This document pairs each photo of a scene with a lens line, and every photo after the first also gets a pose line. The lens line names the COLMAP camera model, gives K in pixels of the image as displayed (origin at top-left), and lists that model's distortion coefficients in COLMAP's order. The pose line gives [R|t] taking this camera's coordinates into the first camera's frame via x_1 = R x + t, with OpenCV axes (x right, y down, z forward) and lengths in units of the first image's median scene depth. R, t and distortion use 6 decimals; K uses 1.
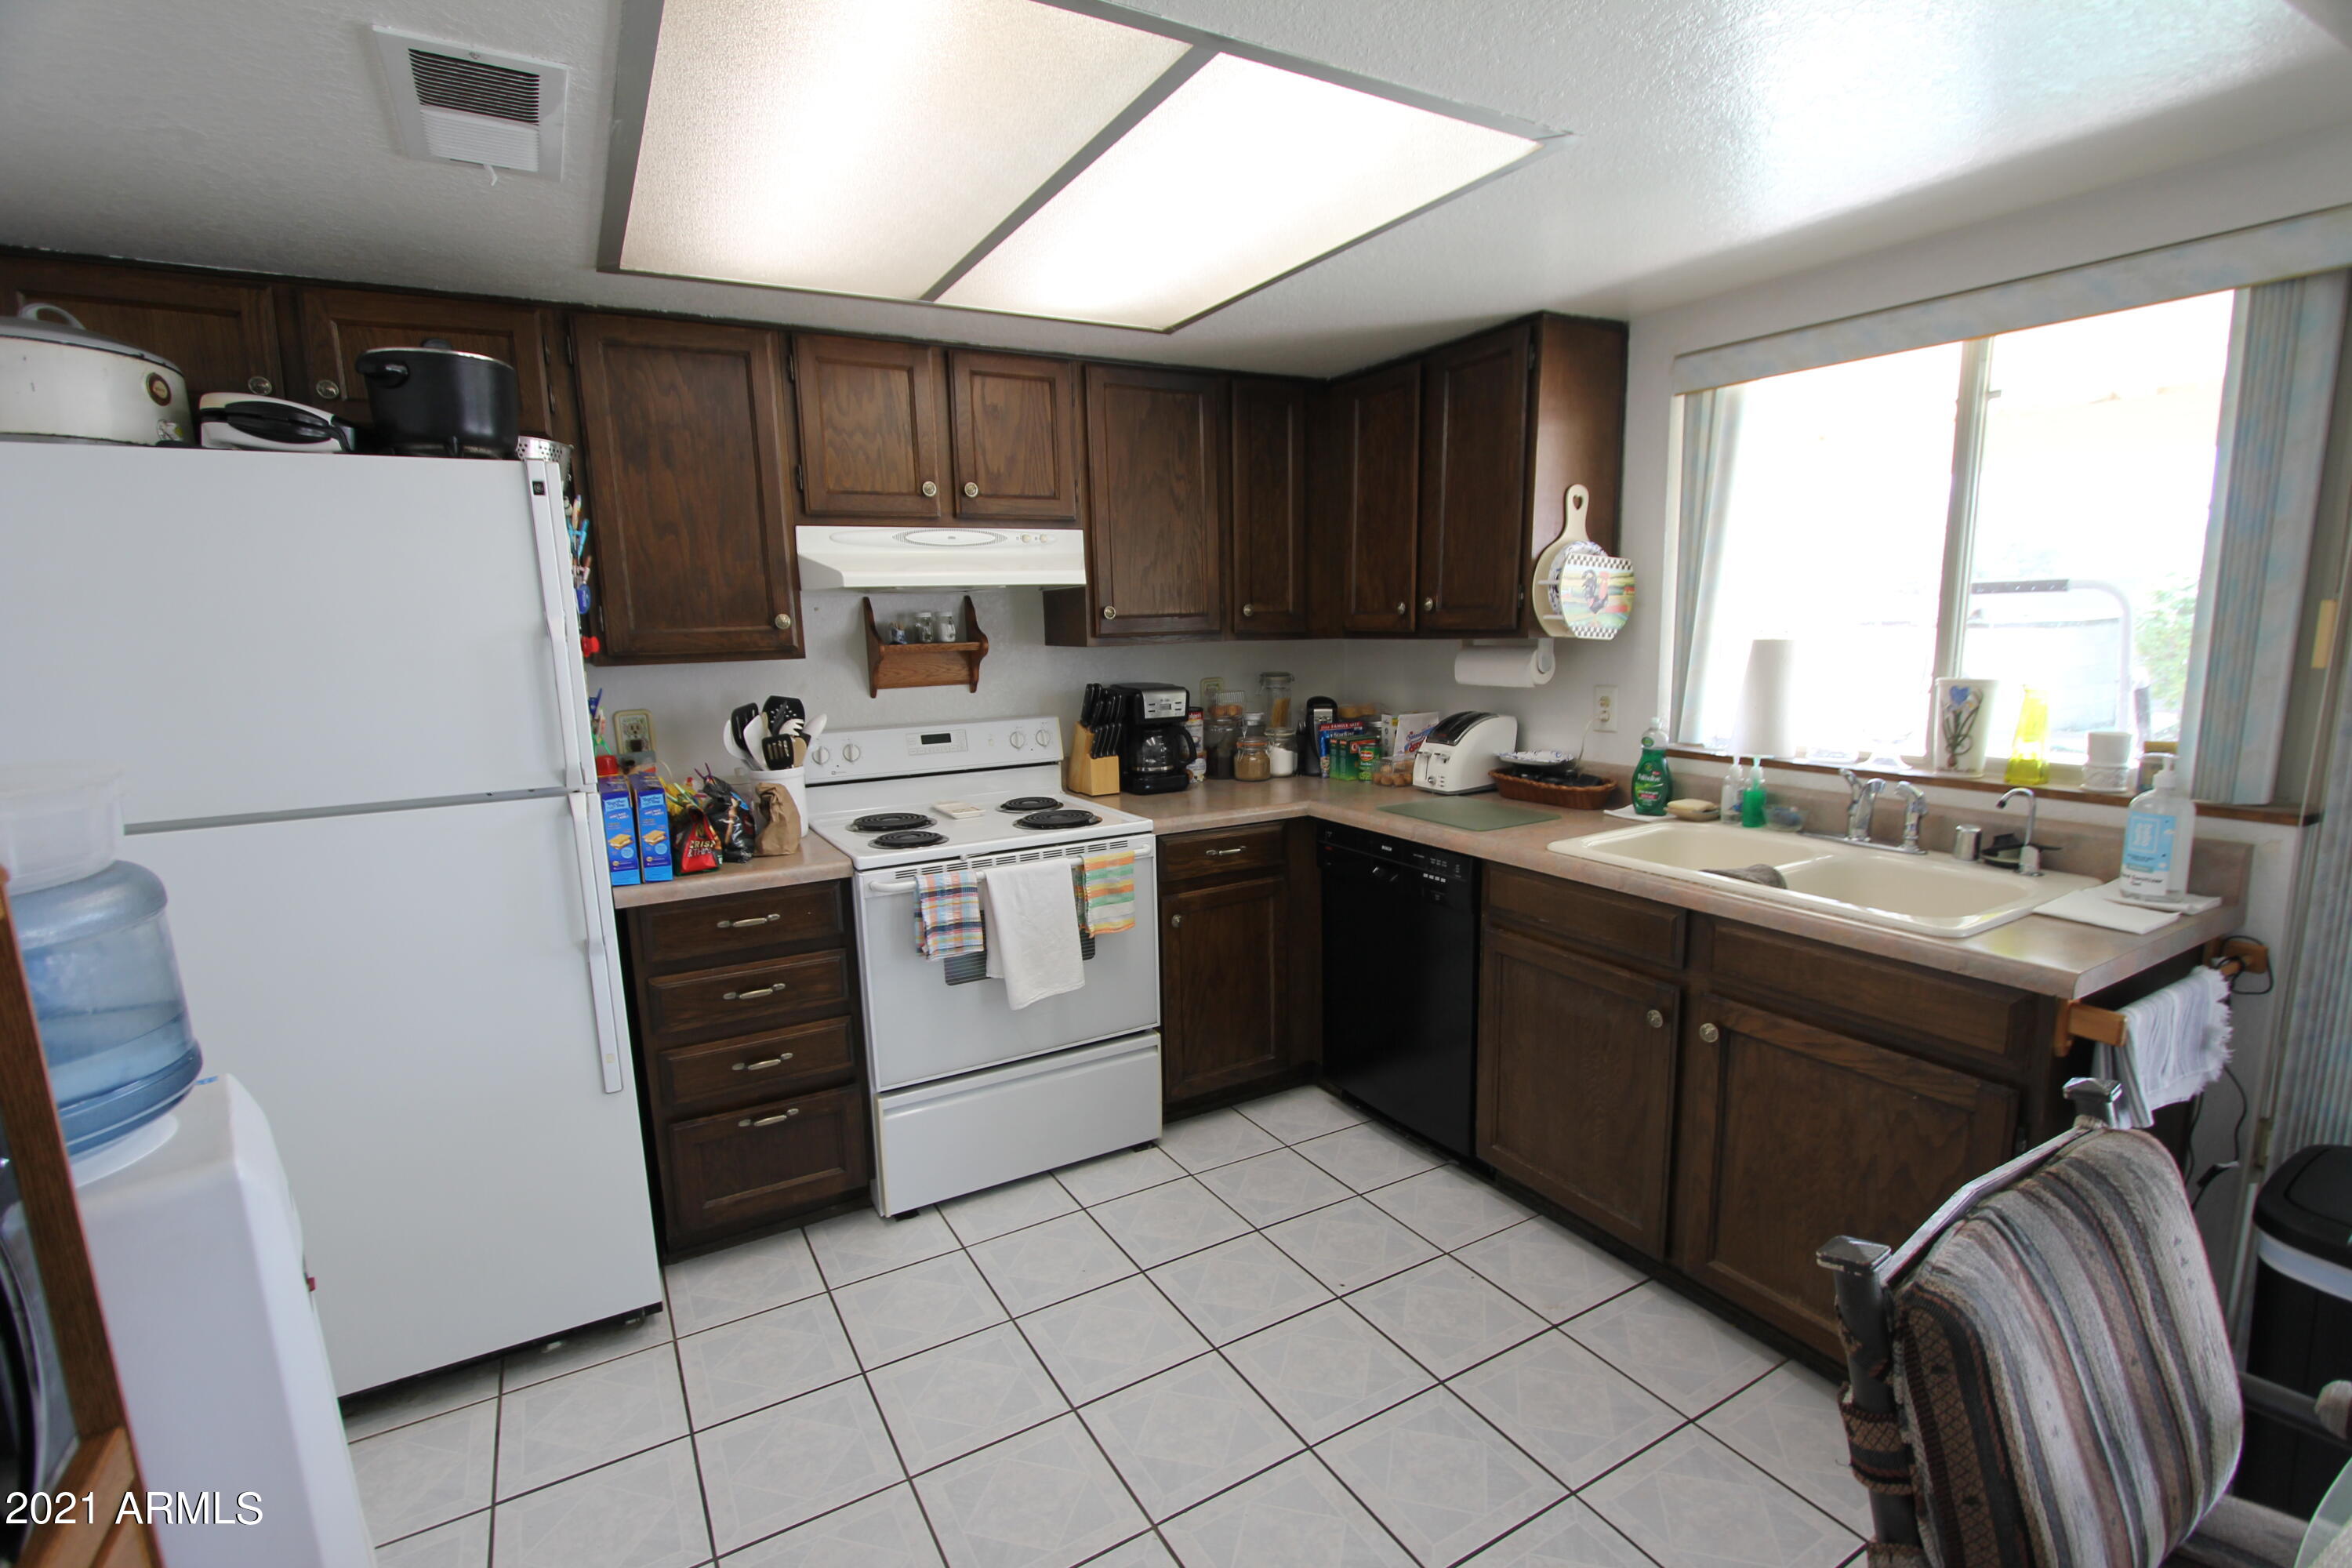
lens RADIAL K [[1076.4, 0, 1186.4], [0, 1076.4, 813.3], [0, 0, 1]] dist [-0.018332, 0.000405]
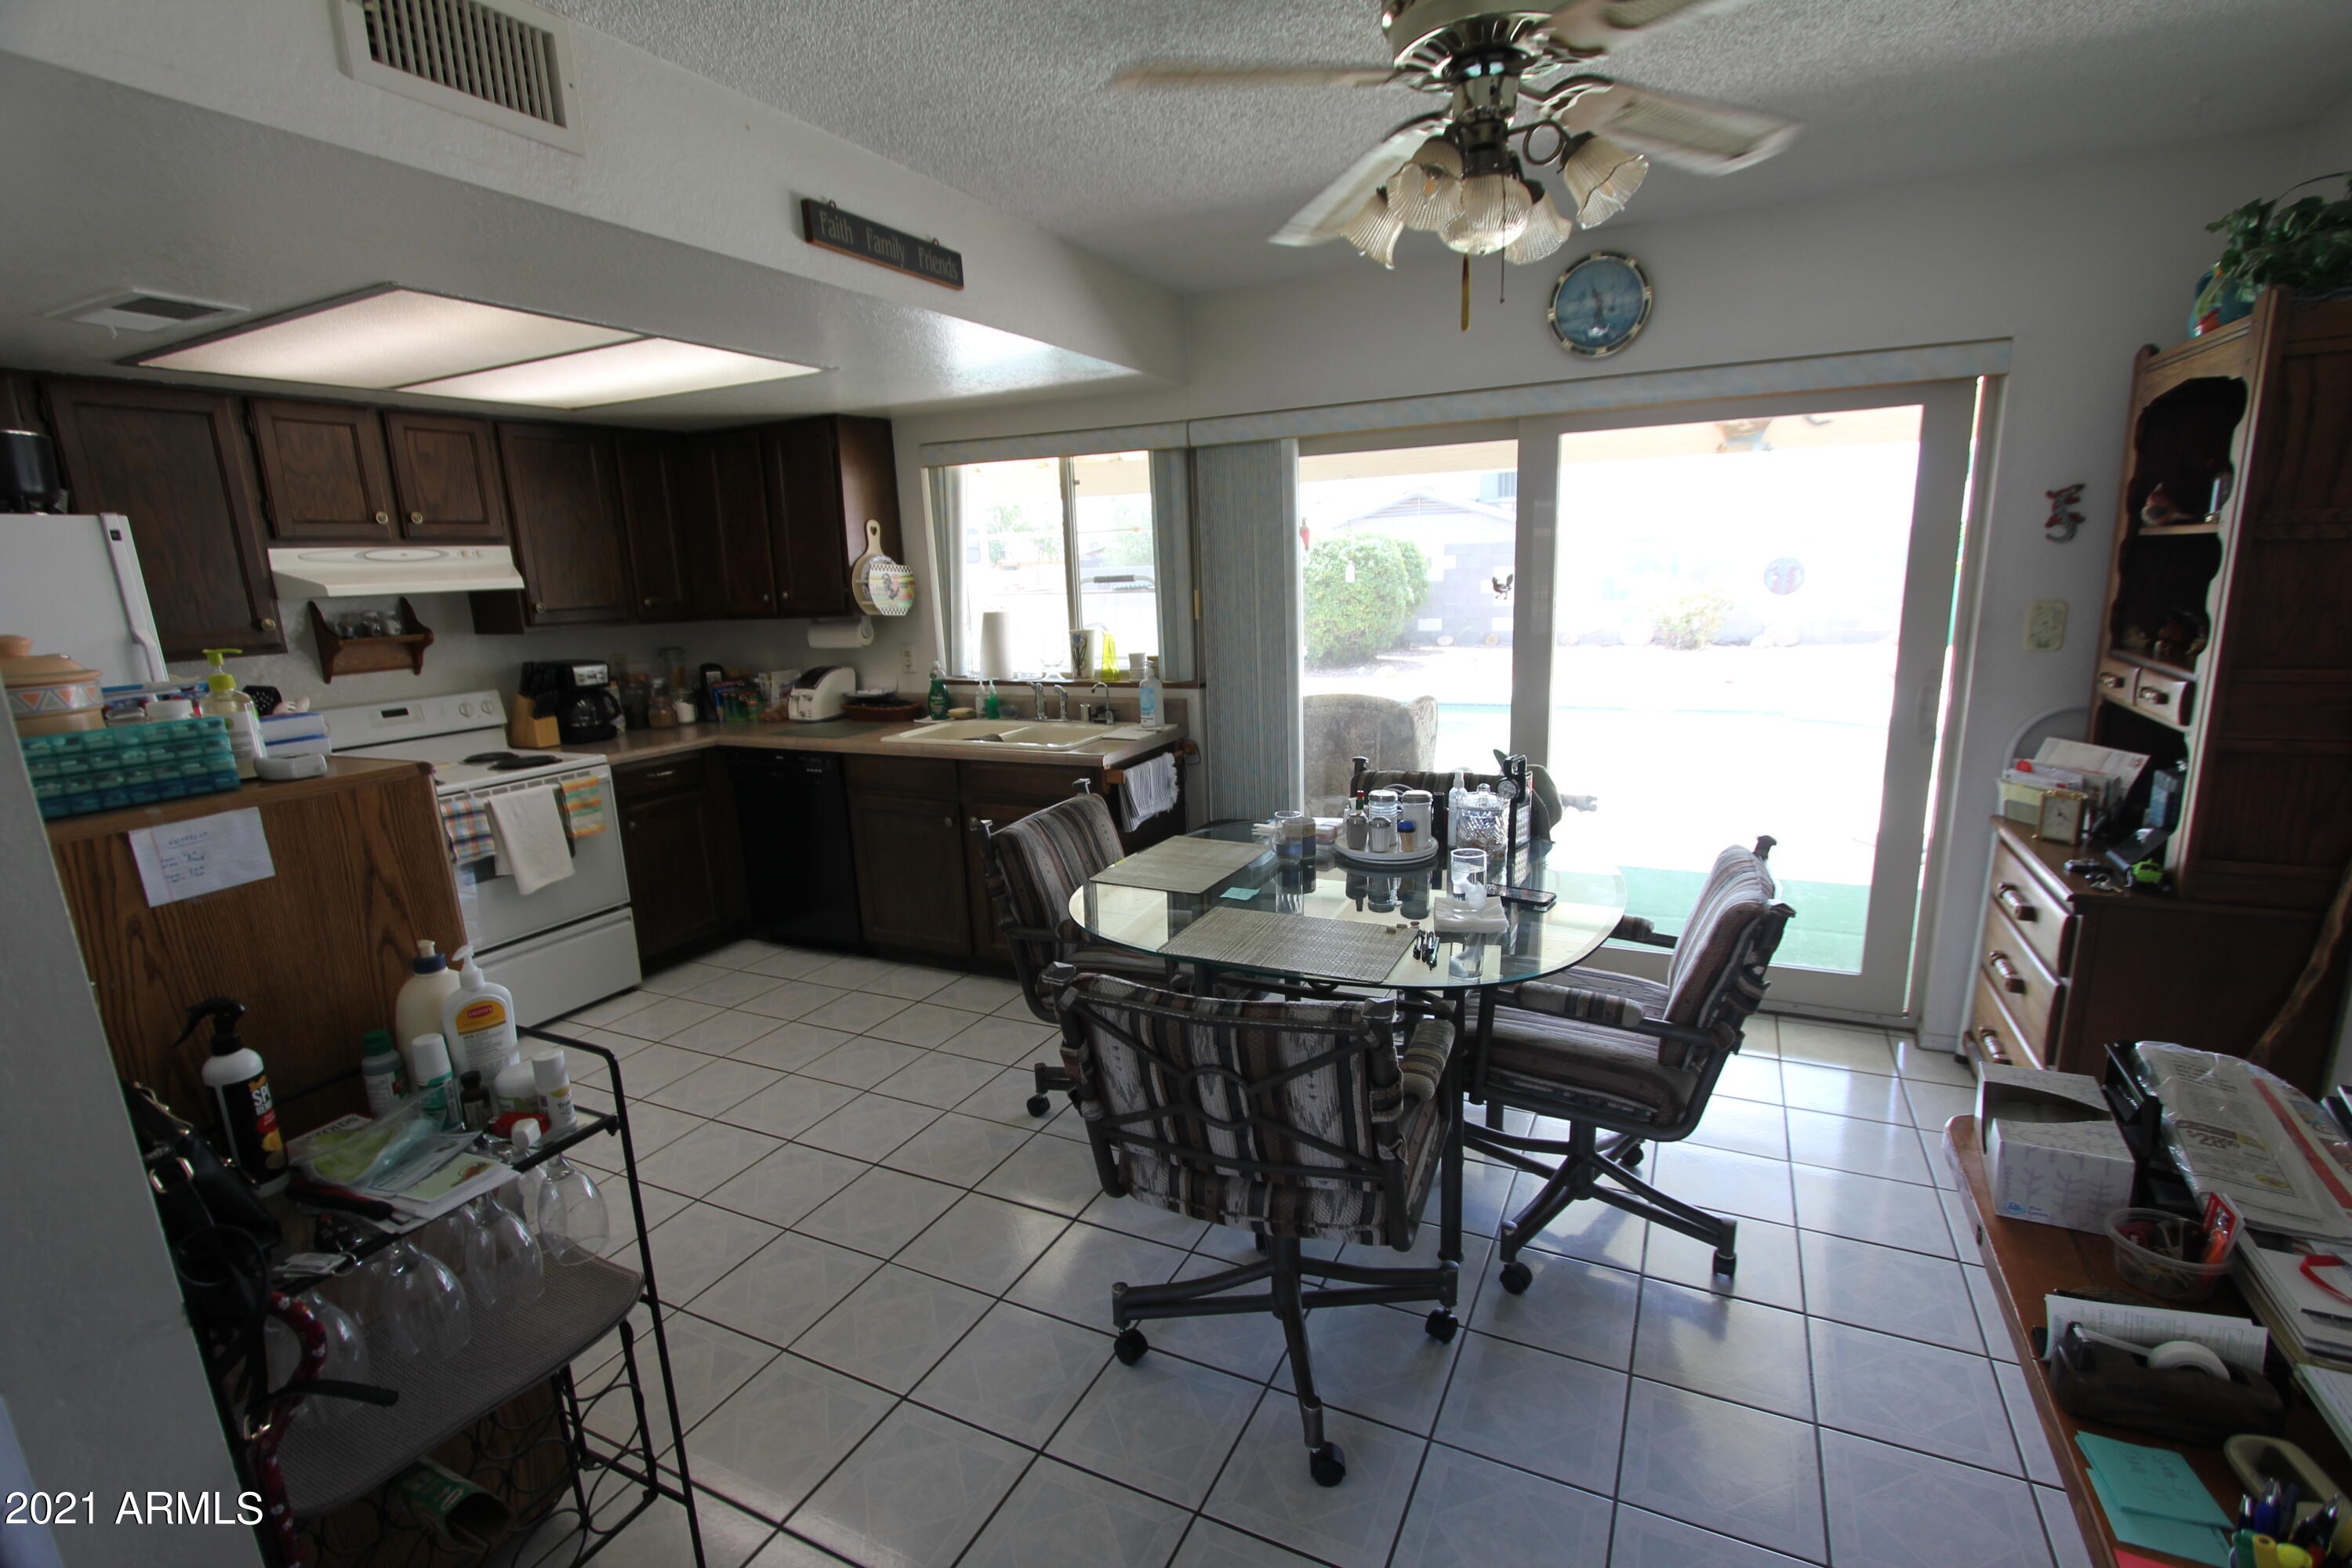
lens RADIAL K [[1076.4, 0, 1186.4], [0, 1076.4, 813.3], [0, 0, 1]] dist [-0.018332, 0.000405]
pose [[0.831145, -0.130962, 0.540414, -0.169137], [0.115018, 0.991342, 0.063343, 0.081555], [-0.544031, 0.009510, 0.839011, -0.596746]]
